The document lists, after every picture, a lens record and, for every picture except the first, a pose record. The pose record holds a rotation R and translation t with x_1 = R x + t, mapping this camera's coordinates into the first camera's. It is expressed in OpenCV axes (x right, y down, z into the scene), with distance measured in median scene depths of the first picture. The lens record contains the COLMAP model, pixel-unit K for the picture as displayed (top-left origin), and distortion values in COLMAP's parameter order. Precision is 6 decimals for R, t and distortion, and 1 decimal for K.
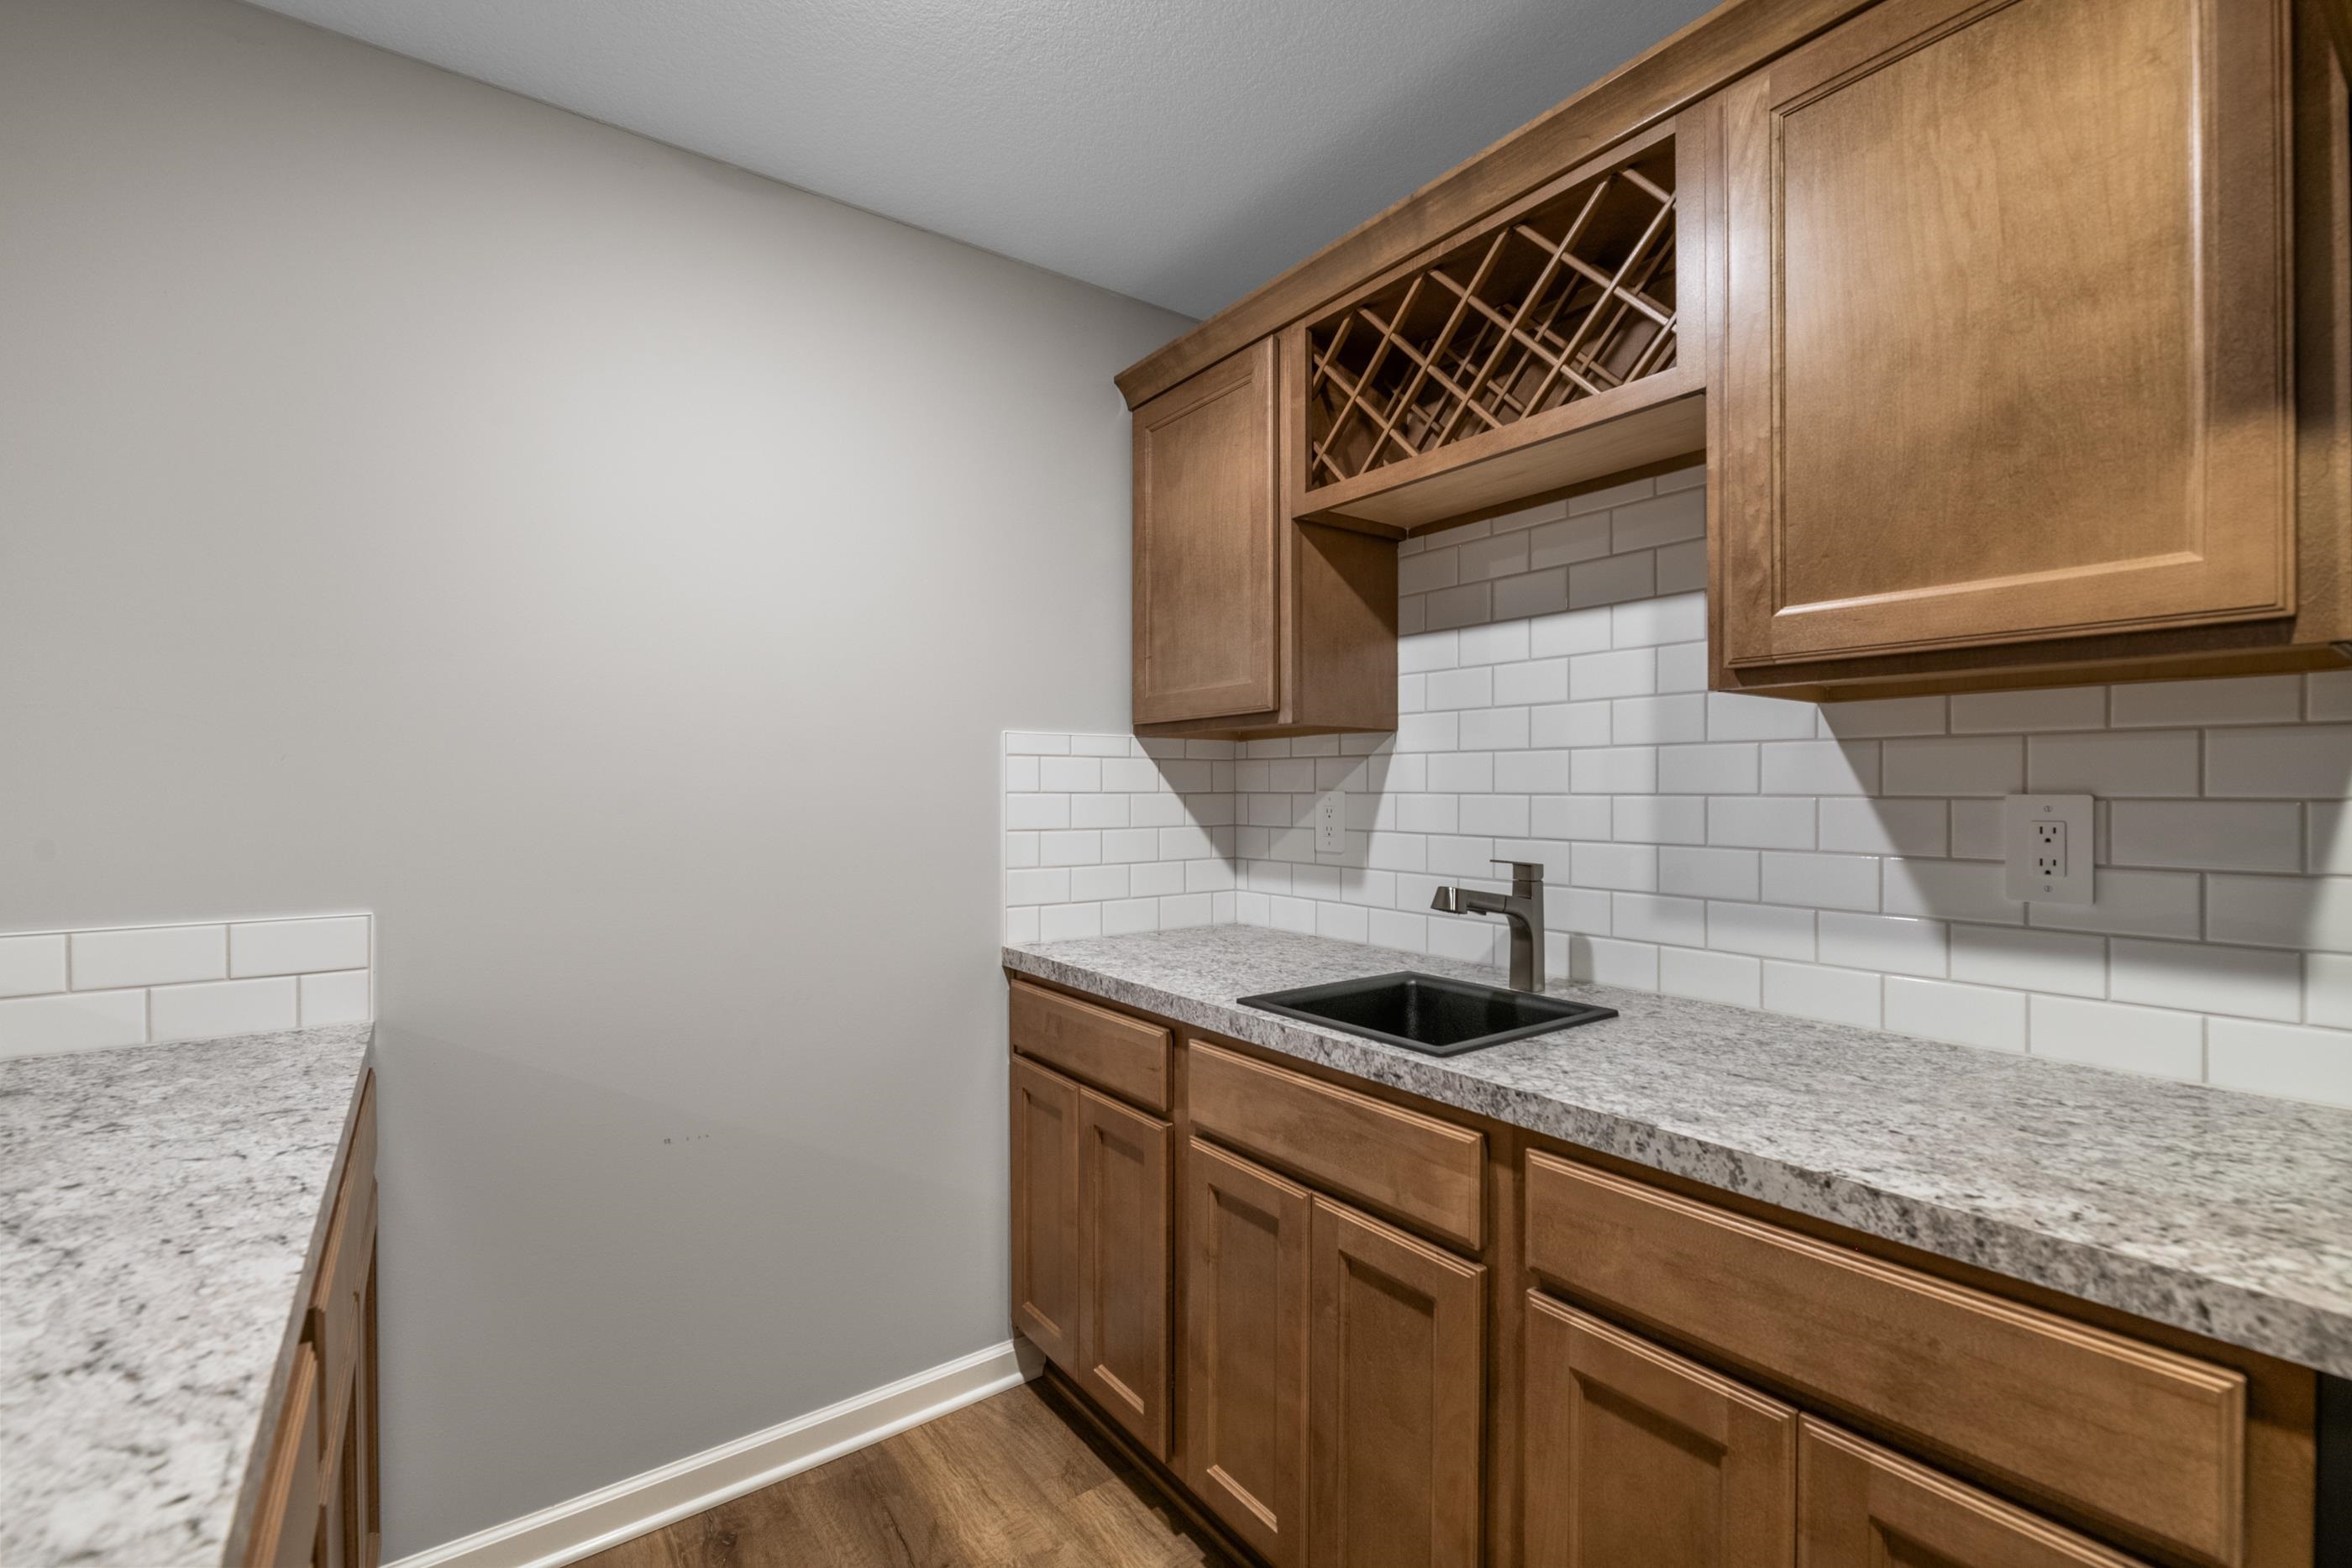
lens RADIAL K [[977.0, 0, 1194.6], [0, 977.0, 786.8], [0, 0, 1]] dist [-0.002949, -0.002198]
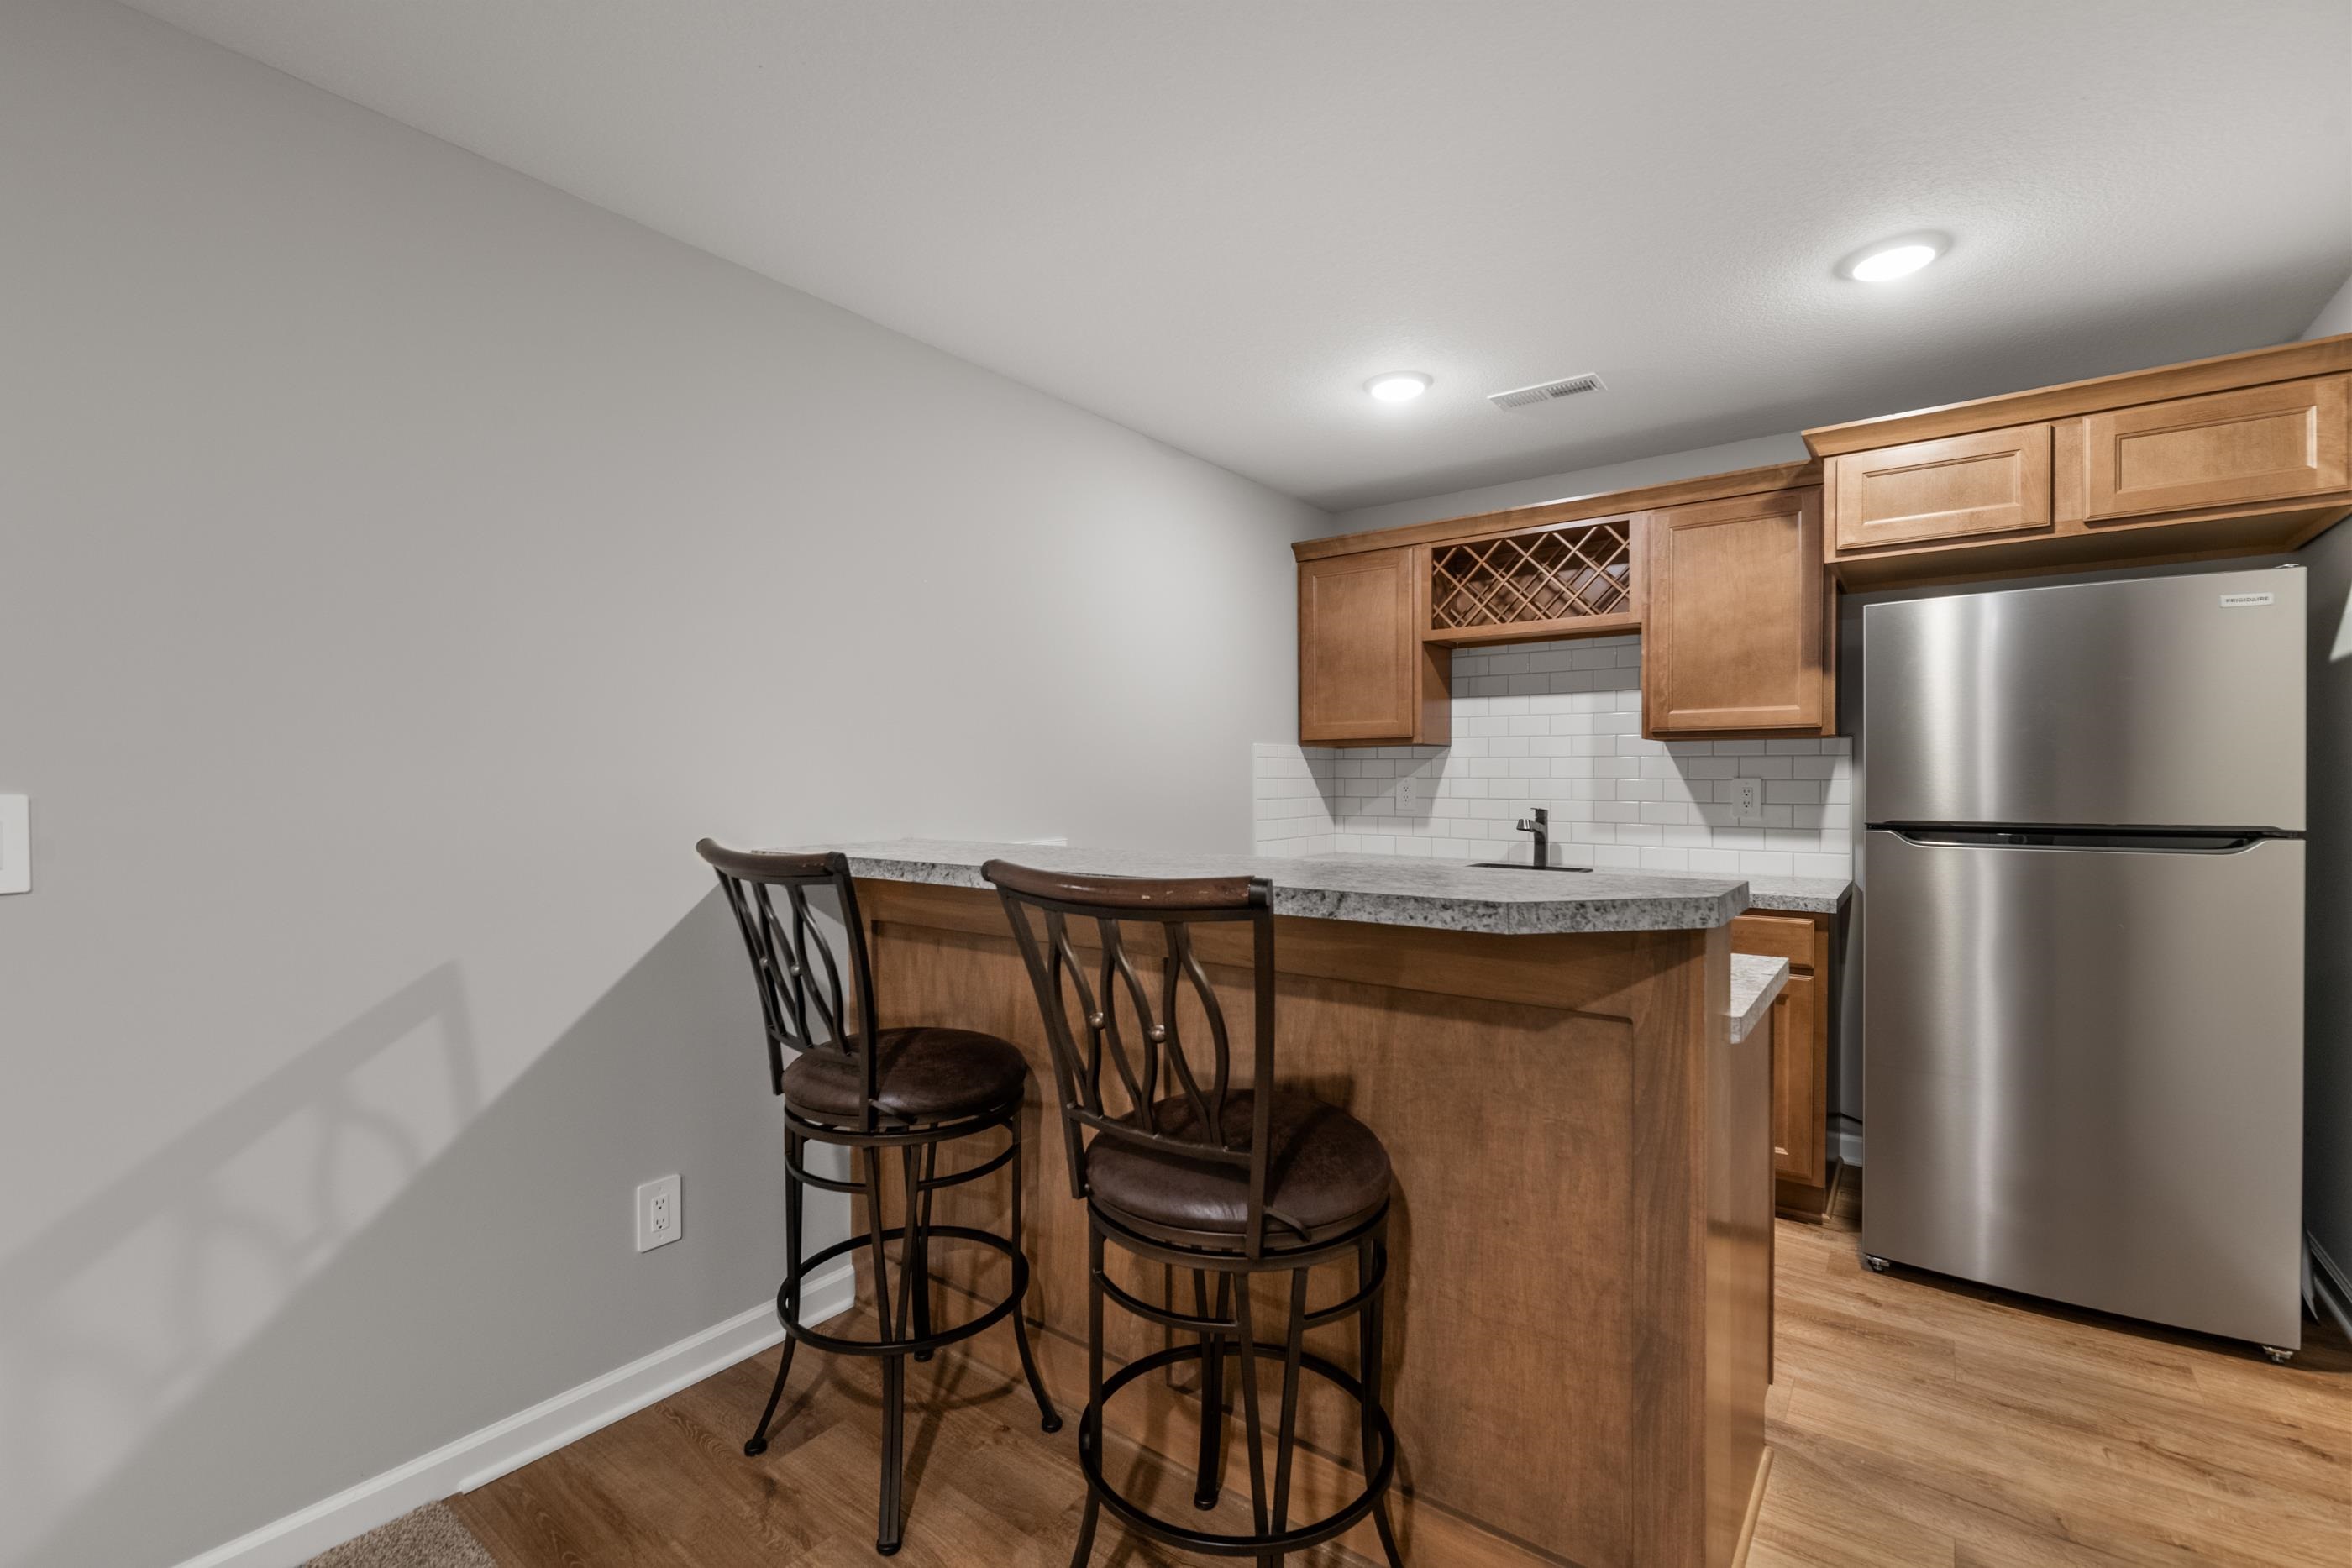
lens RADIAL K [[977.0, 0, 1172.0], [0, 977.0, 783.0], [0, 0, 1]] dist [-0.002949, -0.002198]
pose [[0.957815, -0.003504, 0.287363, -0.927158], [-0.000026, 0.999925, 0.012278, -0.007901], [-0.287384, -0.011767, 0.957743, -0.742440]]
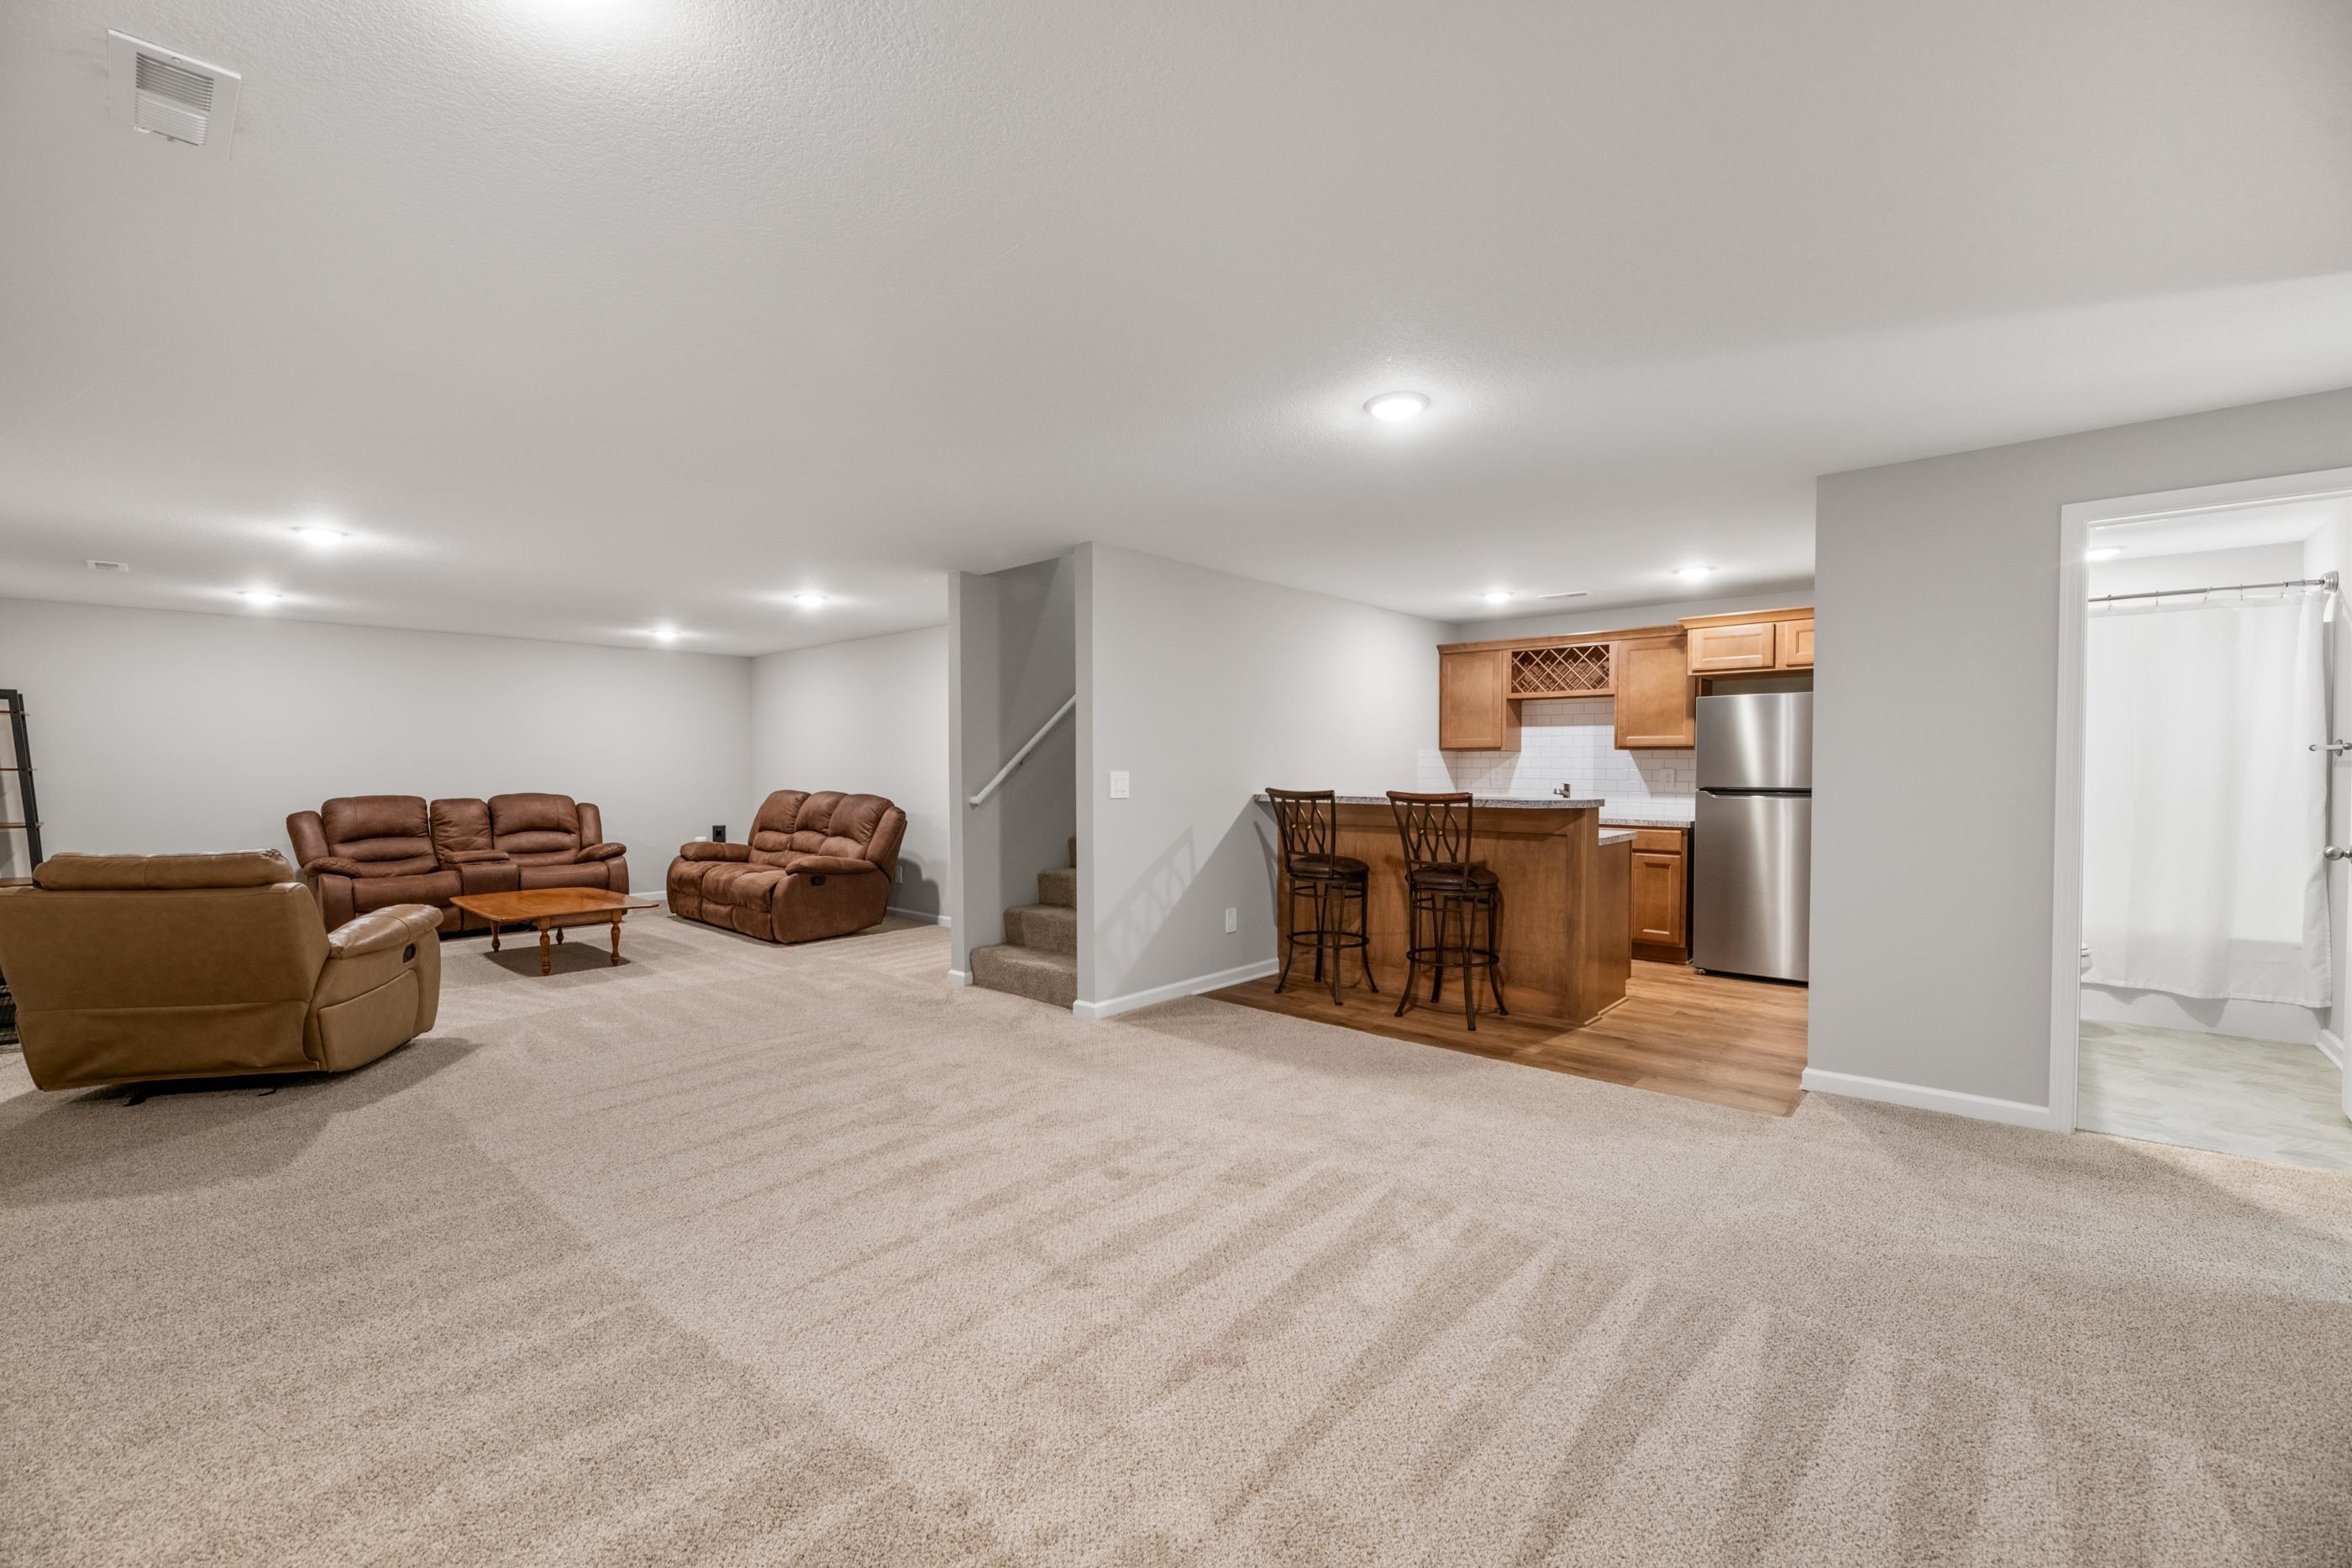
lens RADIAL K [[977.0, 0, 1158.6], [0, 977.0, 784.1], [0, 0, 1]] dist [-0.002949, -0.002198]
pose [[0.978451, -0.003360, 0.206452, -2.007074], [-0.002253, 0.999634, 0.026945, -0.030533], [-0.206467, -0.026829, 0.978086, -2.478402]]
